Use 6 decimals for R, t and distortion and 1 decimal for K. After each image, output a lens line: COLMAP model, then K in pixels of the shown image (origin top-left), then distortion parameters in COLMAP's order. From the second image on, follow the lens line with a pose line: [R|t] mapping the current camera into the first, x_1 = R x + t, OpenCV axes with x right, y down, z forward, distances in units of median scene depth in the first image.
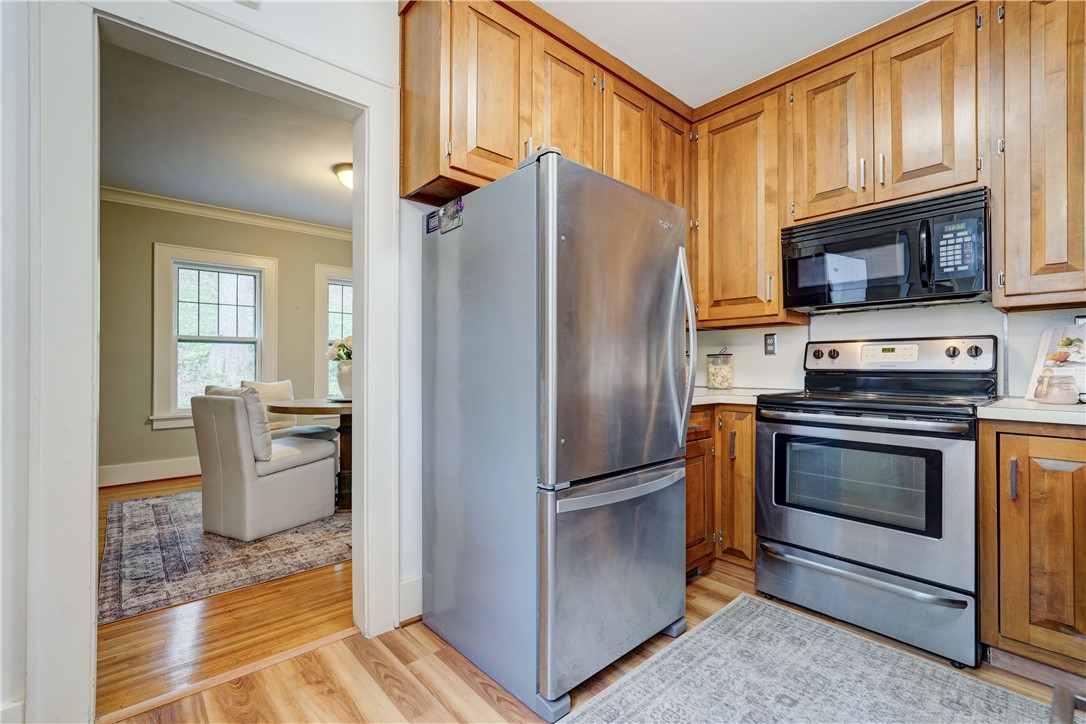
lens RADIAL K [[488.2, 0, 547.3], [0, 488.2, 365.2], [0, 0, 1]] dist [-0.017598, 0.006742]
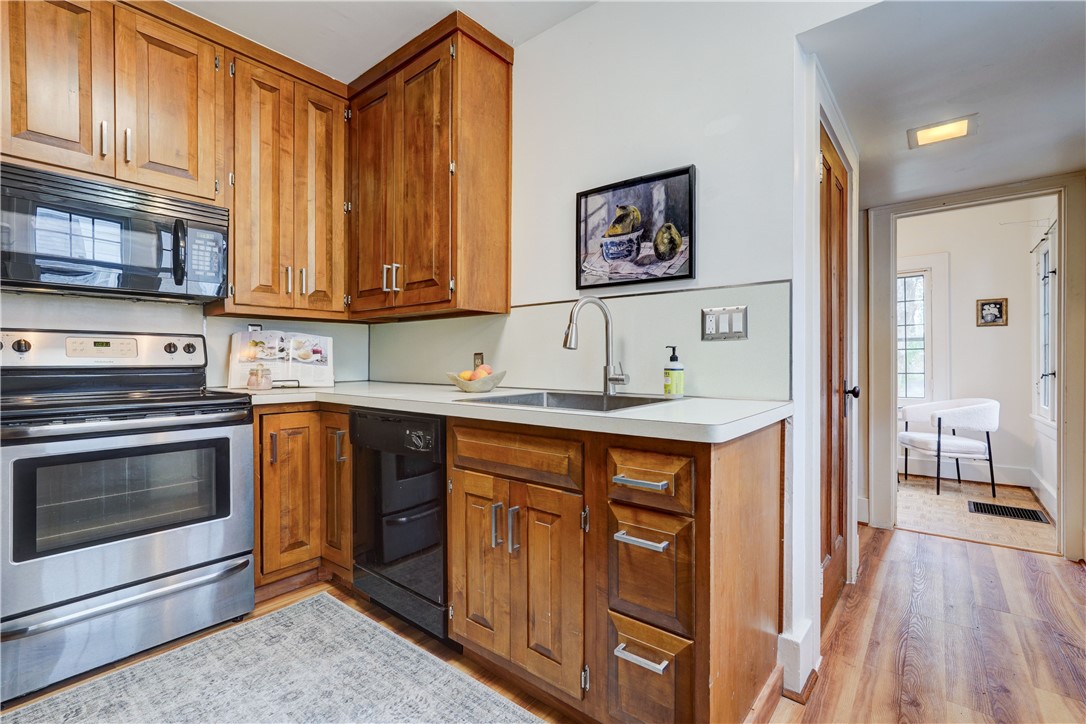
lens RADIAL K [[488.2, 0, 541.2], [0, 488.2, 363.3], [0, 0, 1]] dist [-0.017598, 0.006742]
pose [[-0.167366, -0.008299, 0.985860, -0.368310], [0.000447, 0.999964, 0.008494, -0.003794], [-0.985895, 0.001862, -0.167356, 0.422448]]
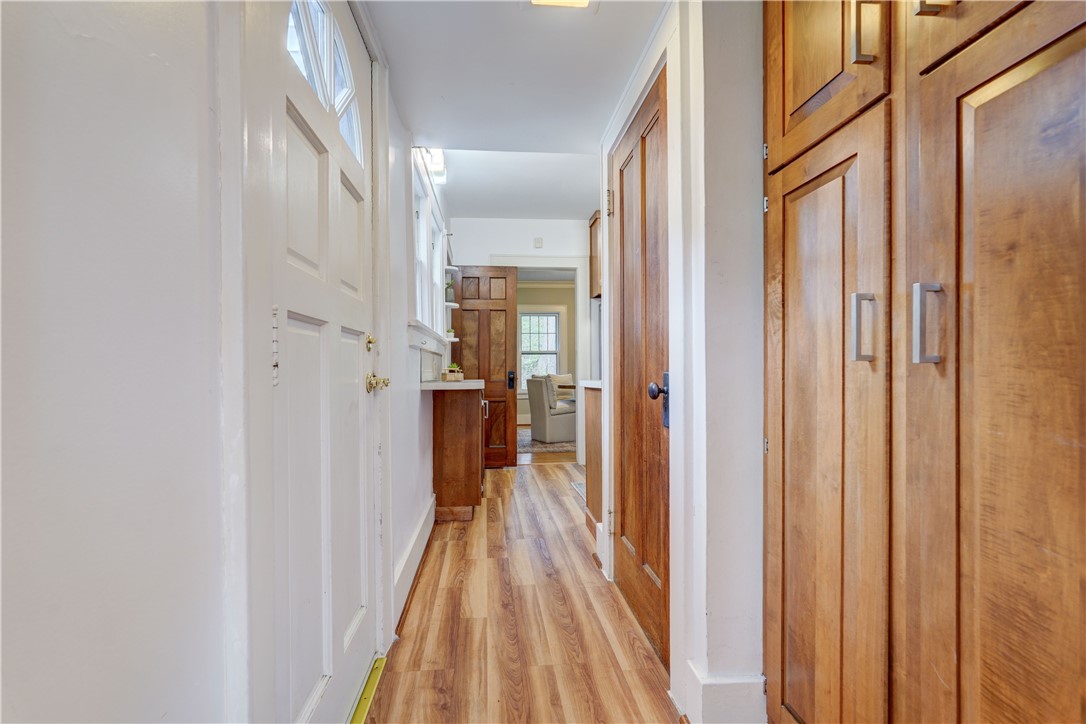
lens RADIAL K [[488.2, 0, 540.8], [0, 488.2, 367.5], [0, 0, 1]] dist [-0.017598, 0.006742]
pose [[0.820187, -0.012060, -0.571968, 1.057598], [0.010774, 0.999926, -0.005633, 0.036478], [0.571993, -0.001542, 0.820257, -1.412032]]
